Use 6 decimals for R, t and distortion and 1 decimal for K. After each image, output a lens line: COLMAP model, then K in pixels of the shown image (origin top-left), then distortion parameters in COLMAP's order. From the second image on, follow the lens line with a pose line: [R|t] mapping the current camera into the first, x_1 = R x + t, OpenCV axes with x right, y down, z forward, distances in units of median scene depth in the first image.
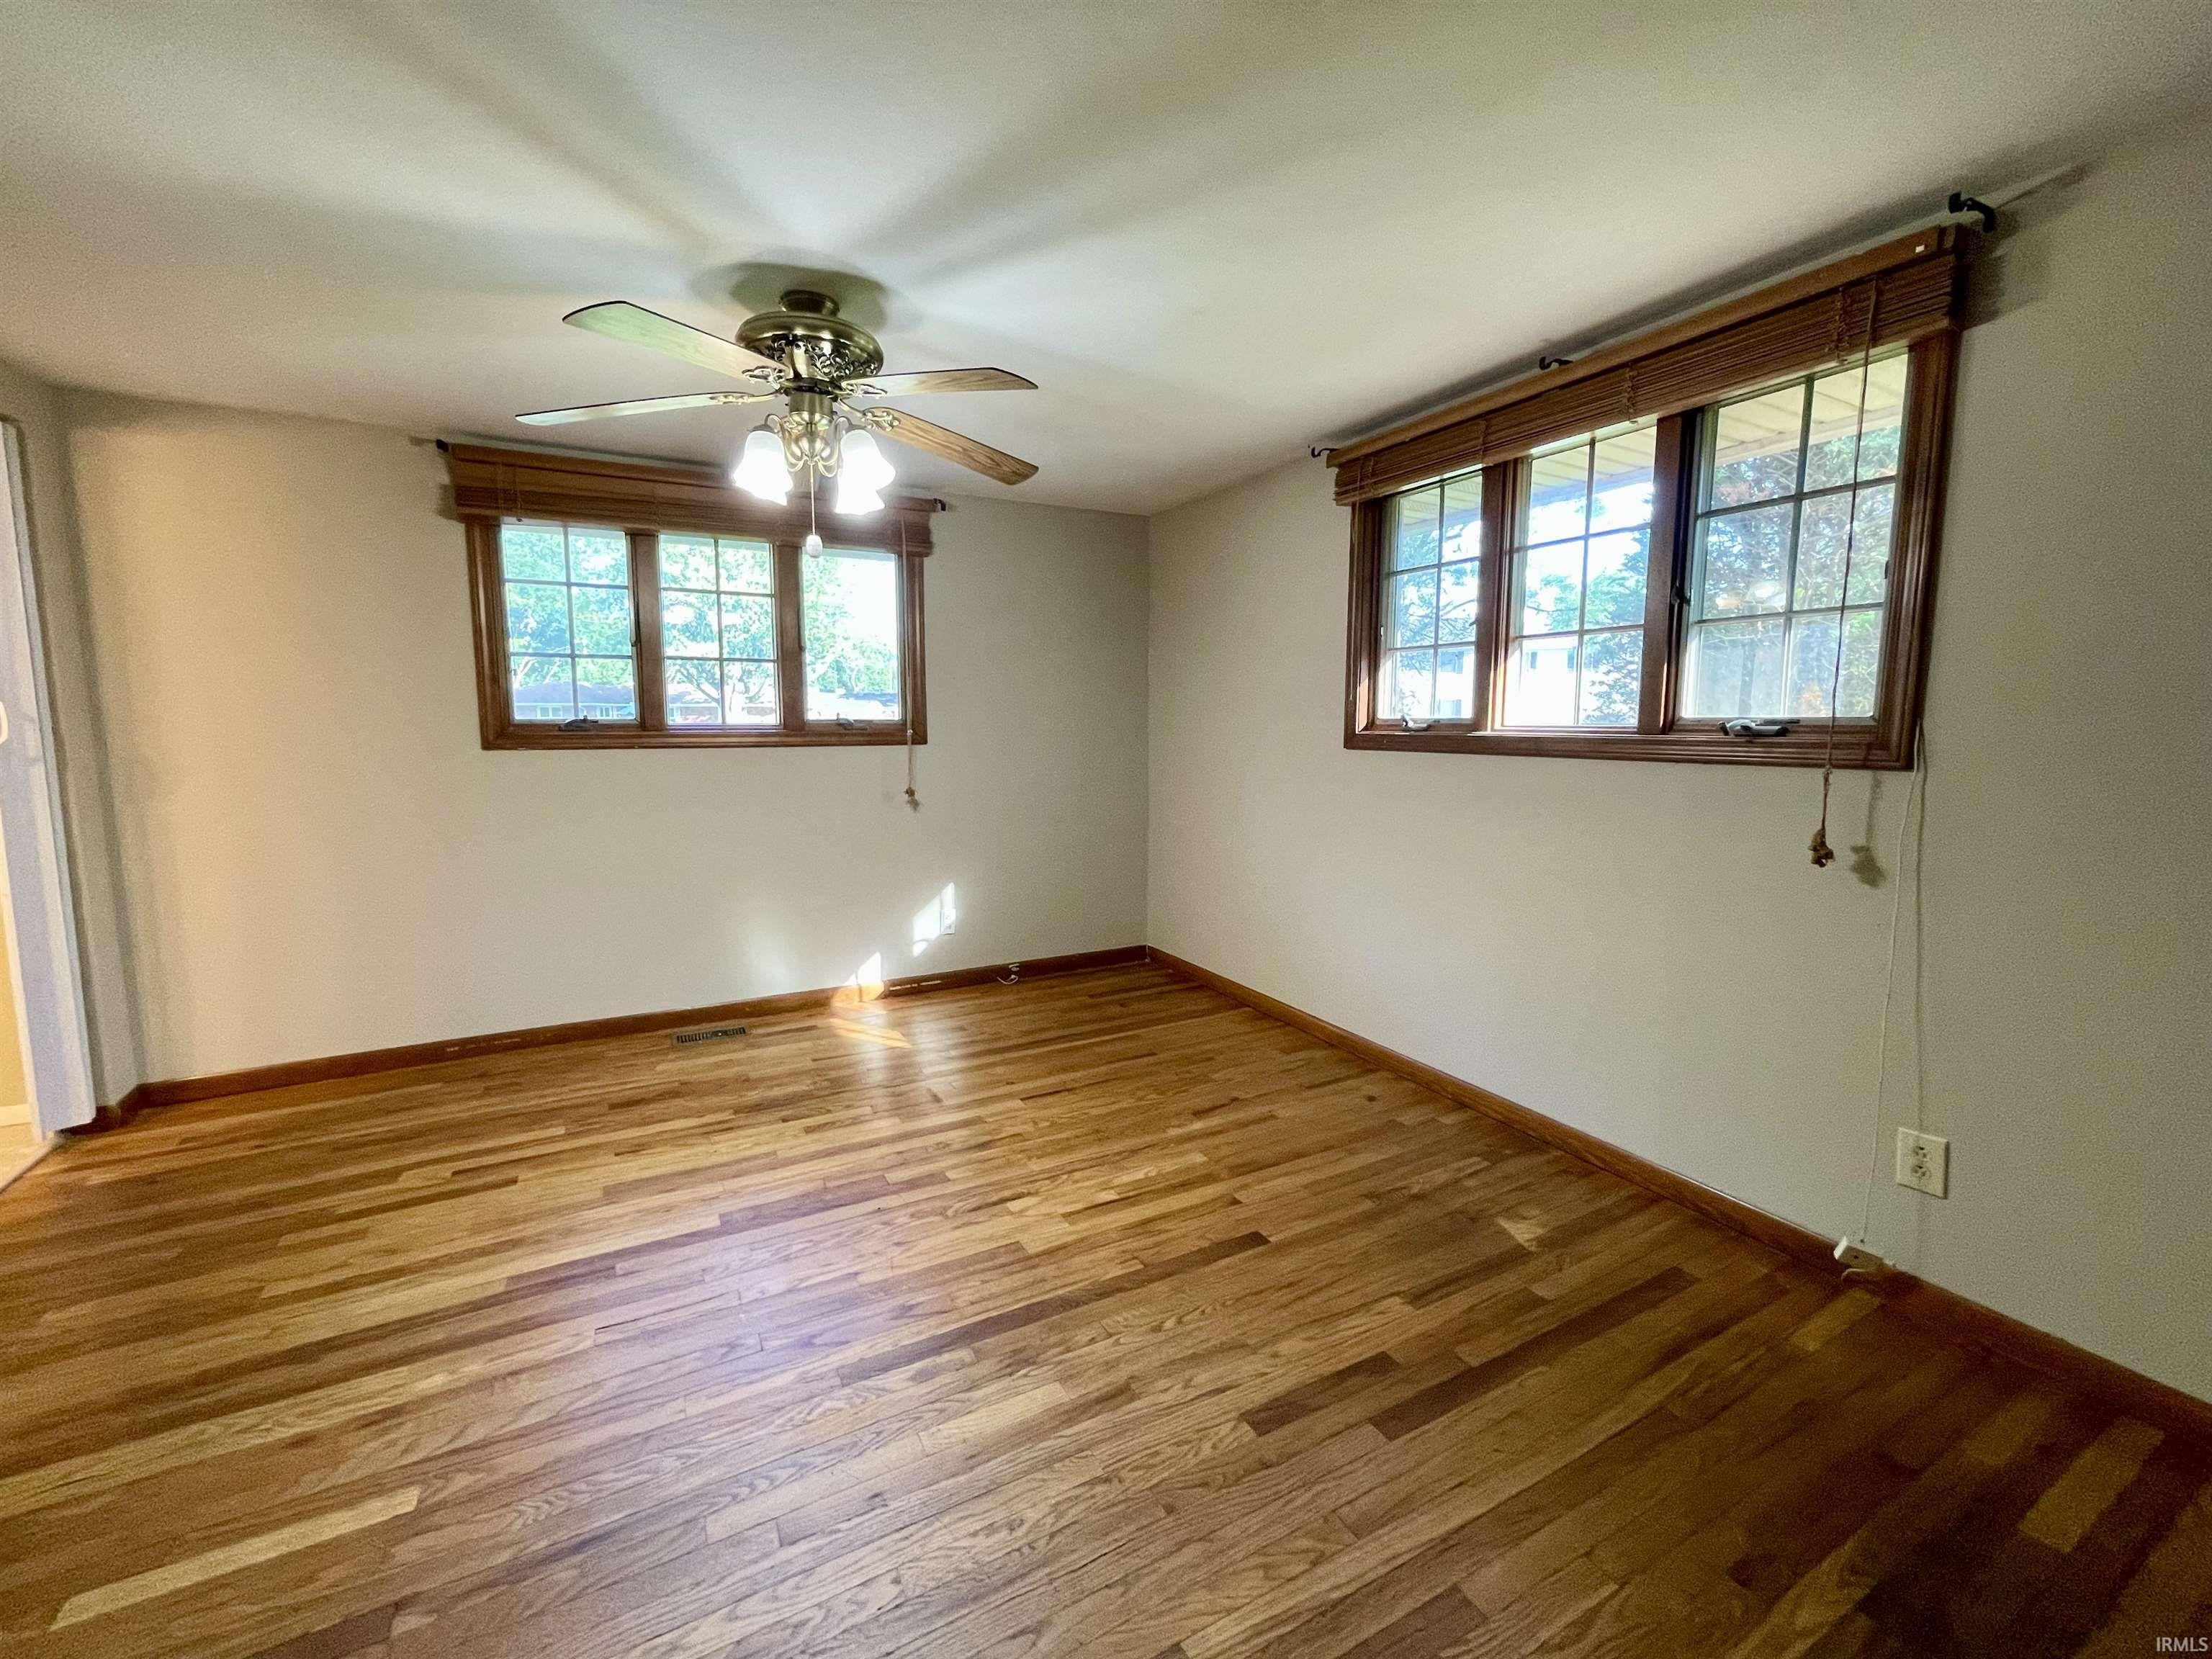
lens RADIAL K [[894.8, 0, 1096.9], [0, 894.8, 821.5], [0, 0, 1]] dist [-0.001297, 0.000911]
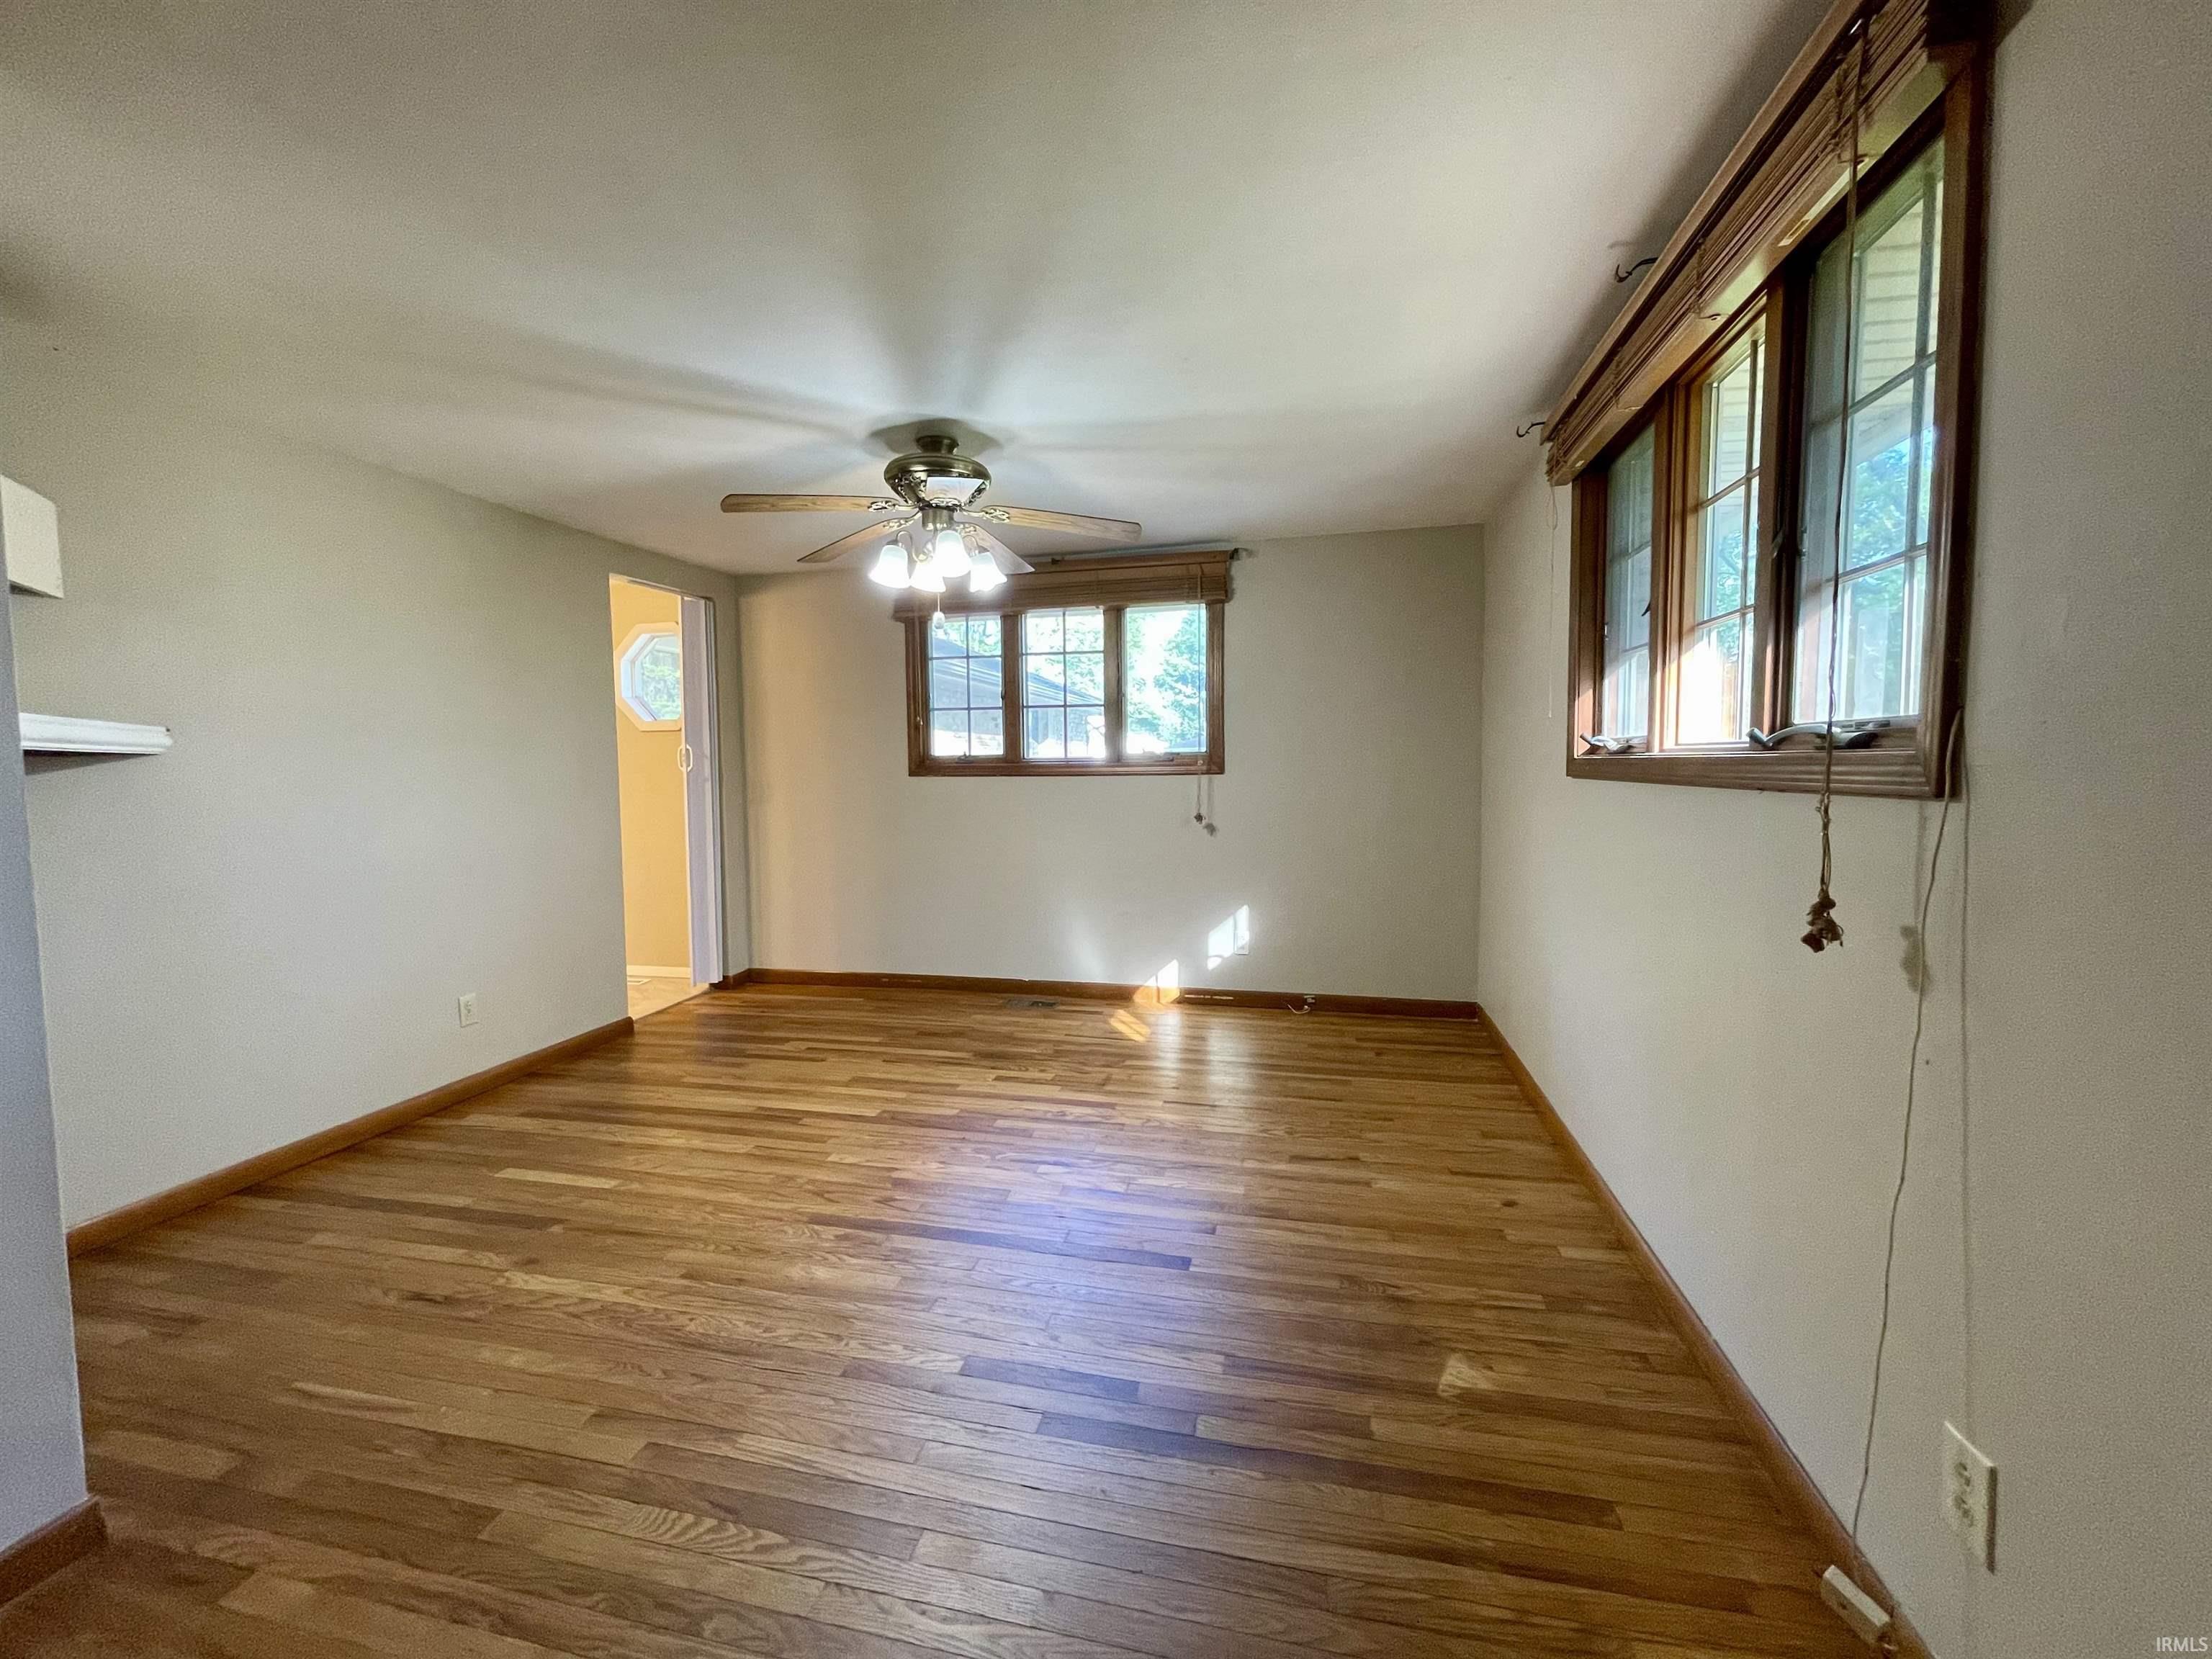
lens RADIAL K [[894.8, 0, 1096.9], [0, 894.8, 821.5], [0, 0, 1]] dist [-0.001297, 0.000911]
pose [[0.751507, 0.034735, -0.658810, 0.612638], [-0.063578, 0.997778, -0.019917, 0.002766], [0.656654, 0.056853, 0.752046, 0.135031]]
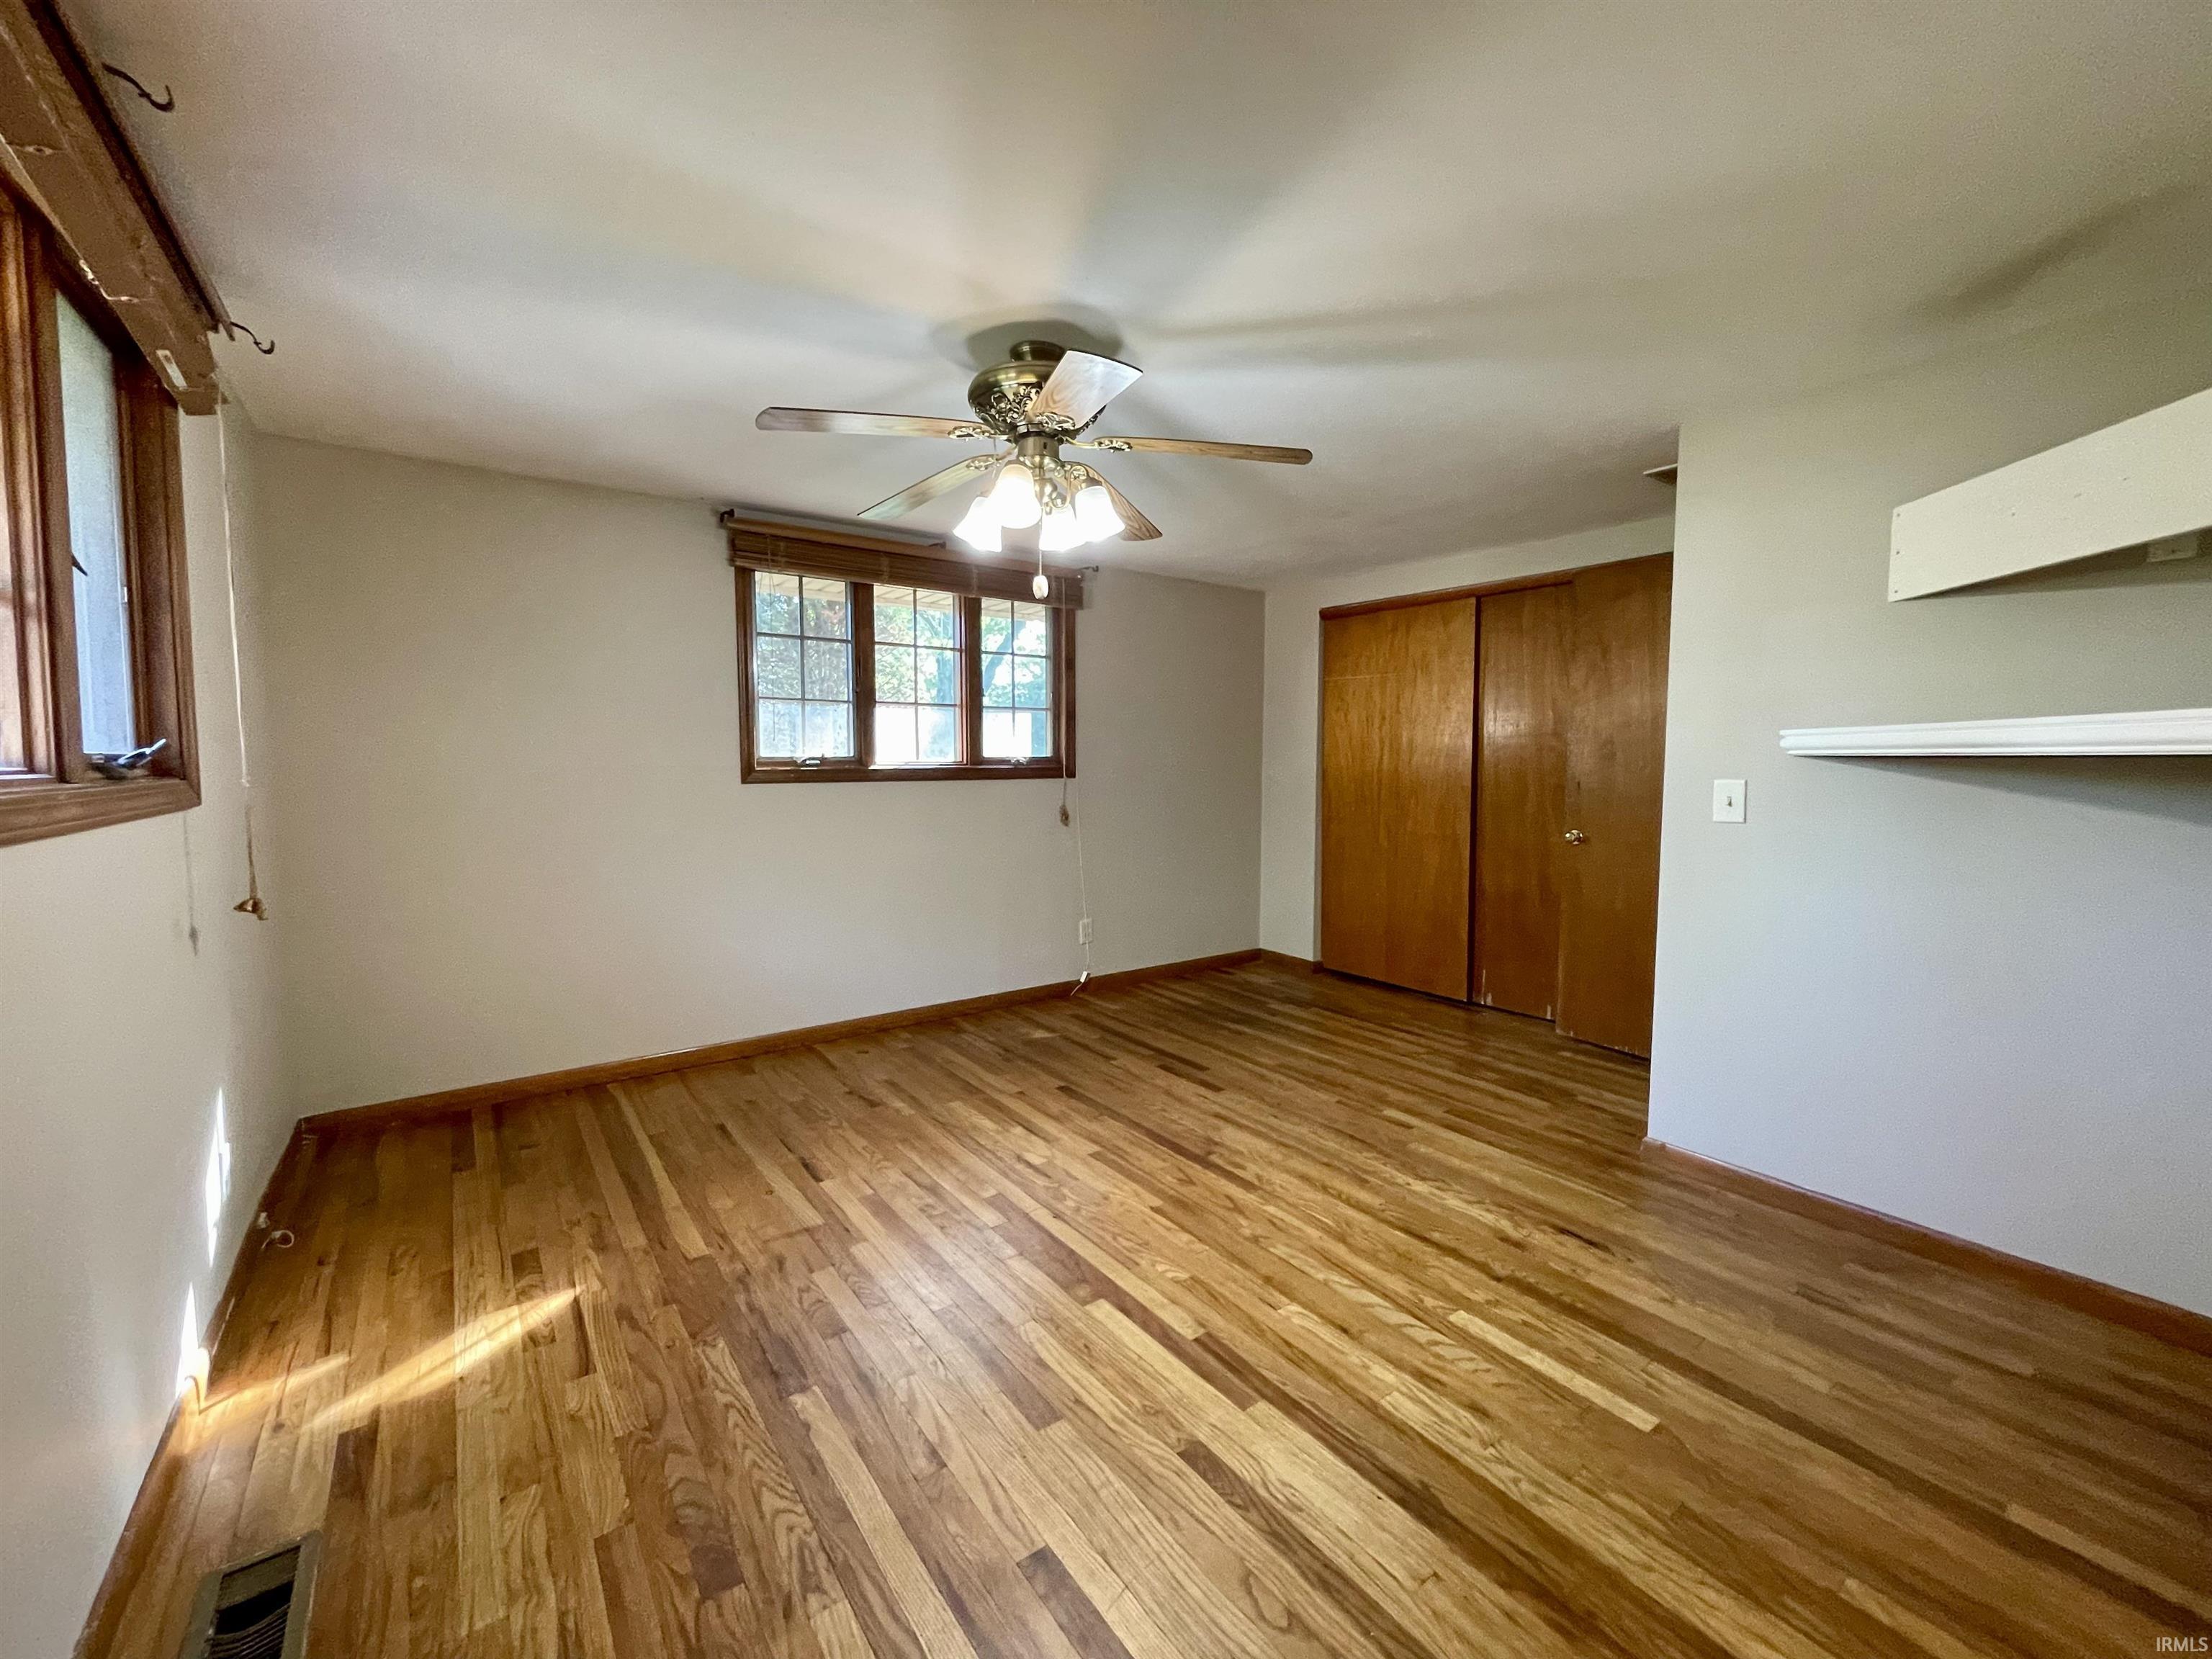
lens RADIAL K [[894.8, 0, 1096.9], [0, 894.8, 821.5], [0, 0, 1]] dist [-0.001297, 0.000911]
pose [[-0.141107, -0.072142, 0.987362, -1.094593], [0.113553, 0.989580, 0.088532, -0.102539], [-0.983460, 0.124611, -0.131445, 0.895361]]
